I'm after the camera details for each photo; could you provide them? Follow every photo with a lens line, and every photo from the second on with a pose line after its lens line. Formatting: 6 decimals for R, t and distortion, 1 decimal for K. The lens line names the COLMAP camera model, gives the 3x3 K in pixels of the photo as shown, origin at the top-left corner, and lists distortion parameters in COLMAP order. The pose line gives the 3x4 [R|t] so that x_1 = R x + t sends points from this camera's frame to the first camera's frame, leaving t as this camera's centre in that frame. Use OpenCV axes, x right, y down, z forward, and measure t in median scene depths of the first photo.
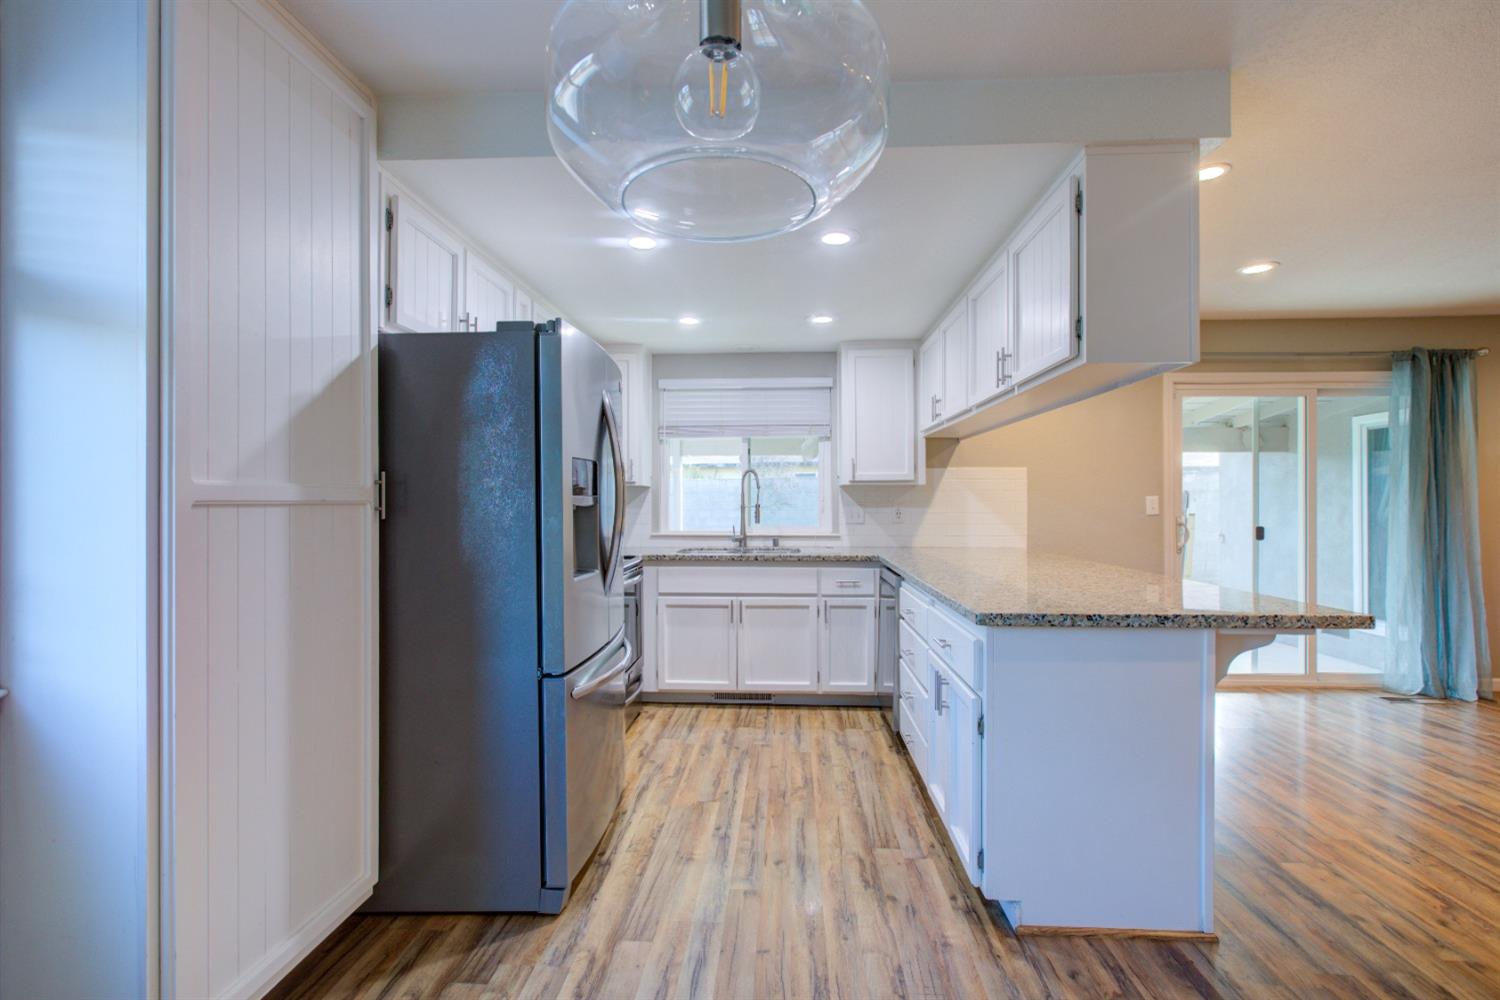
lens RADIAL K [[686.9, 0, 738.1], [0, 686.9, 497.3], [0, 0, 1]] dist [-0.003828, 0.003205]
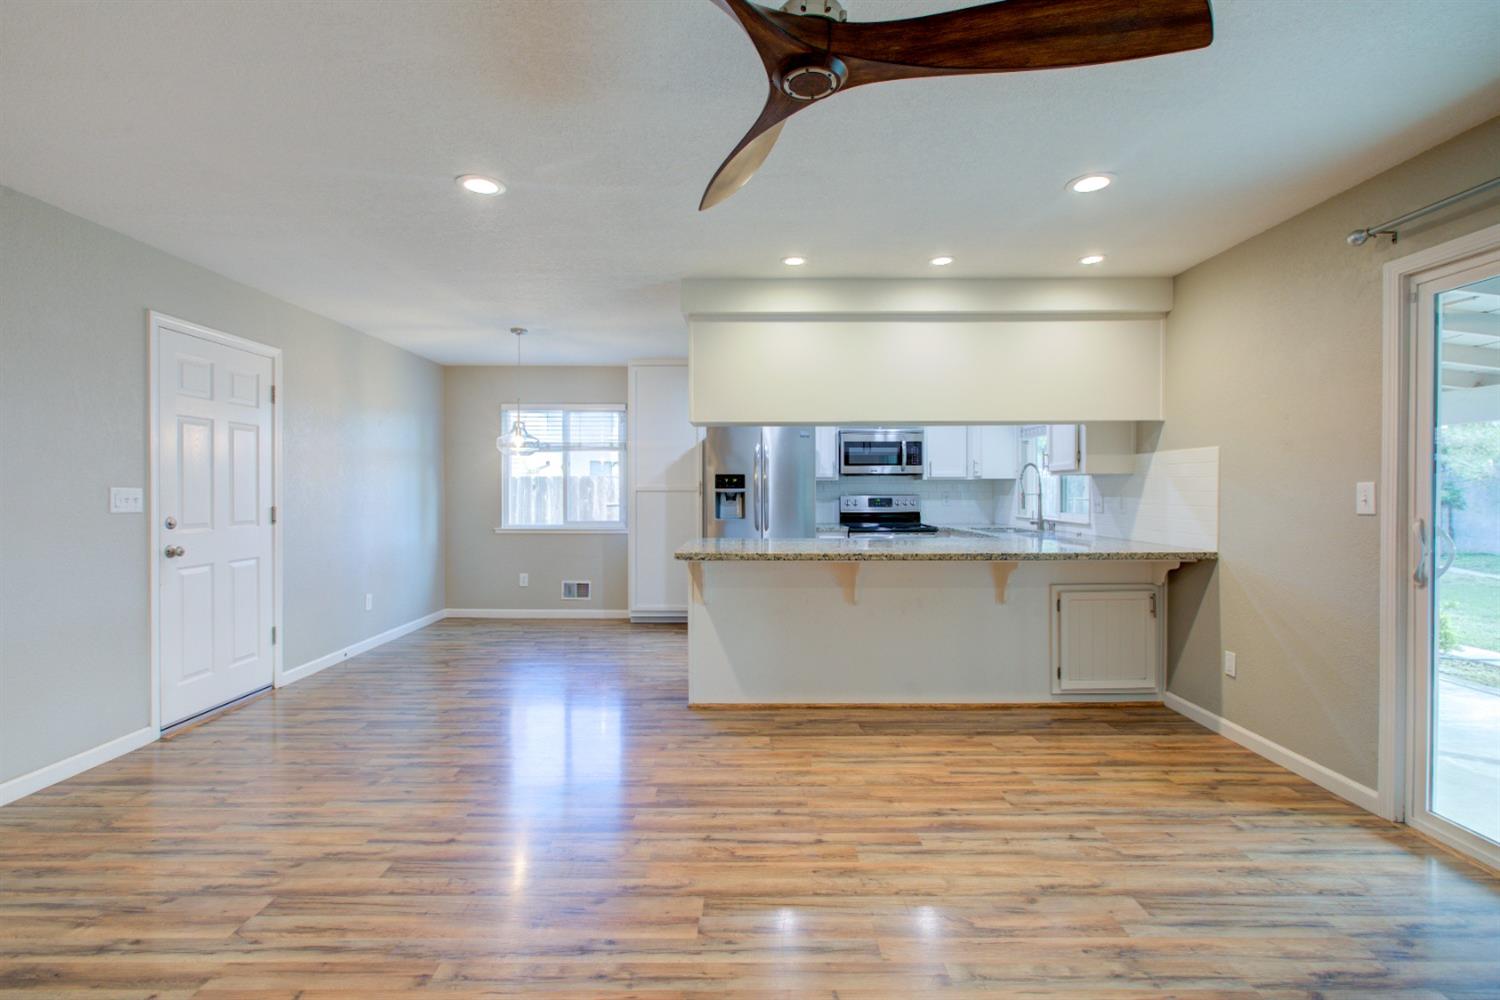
lens RADIAL K [[695.3, 0, 750.6], [0, 695.3, 481.0], [0, 0, 1]] dist [-0.010450, 0.005123]
pose [[0.064784, -0.015265, -0.997783, 1.314975], [0.007008, 0.999865, -0.014842, 0.003349], [0.997875, -0.006031, 0.064883, 0.489396]]
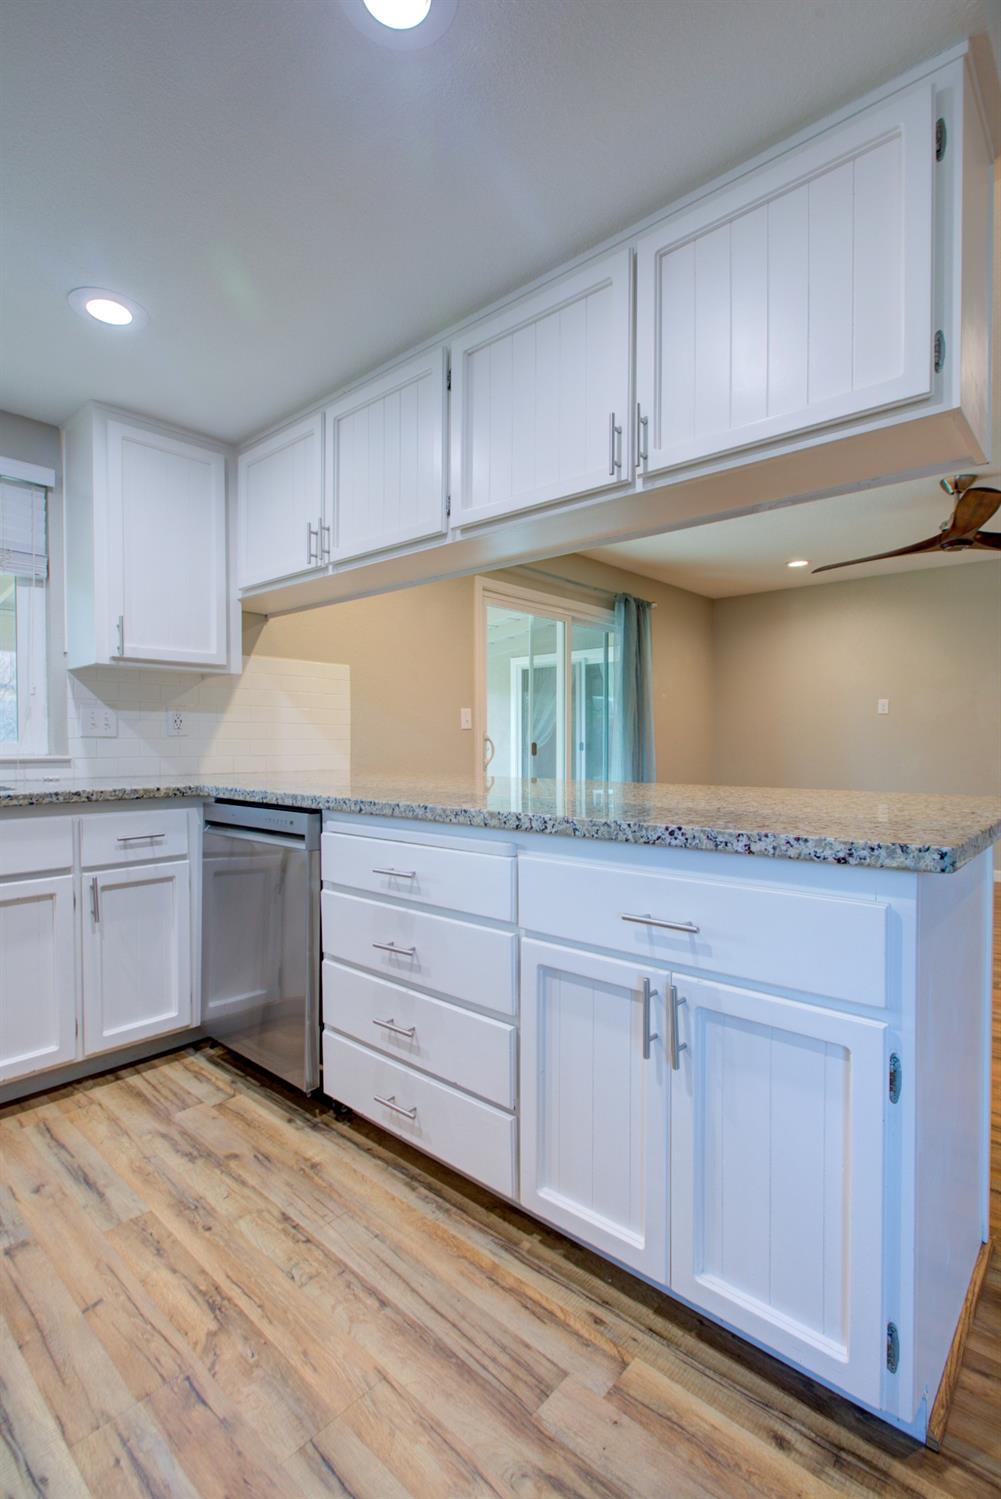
lens RADIAL K [[694.8, 0, 527.9], [0, 694.8, 751.7], [0, 0, 1]] dist [-0.010450, 0.005123]
pose [[0.600848, -0.006435, 0.799338, -0.091642], [-0.010168, 0.999825, 0.015692, 0.044891], [-0.799299, -0.017556, 0.600677, 0.433342]]
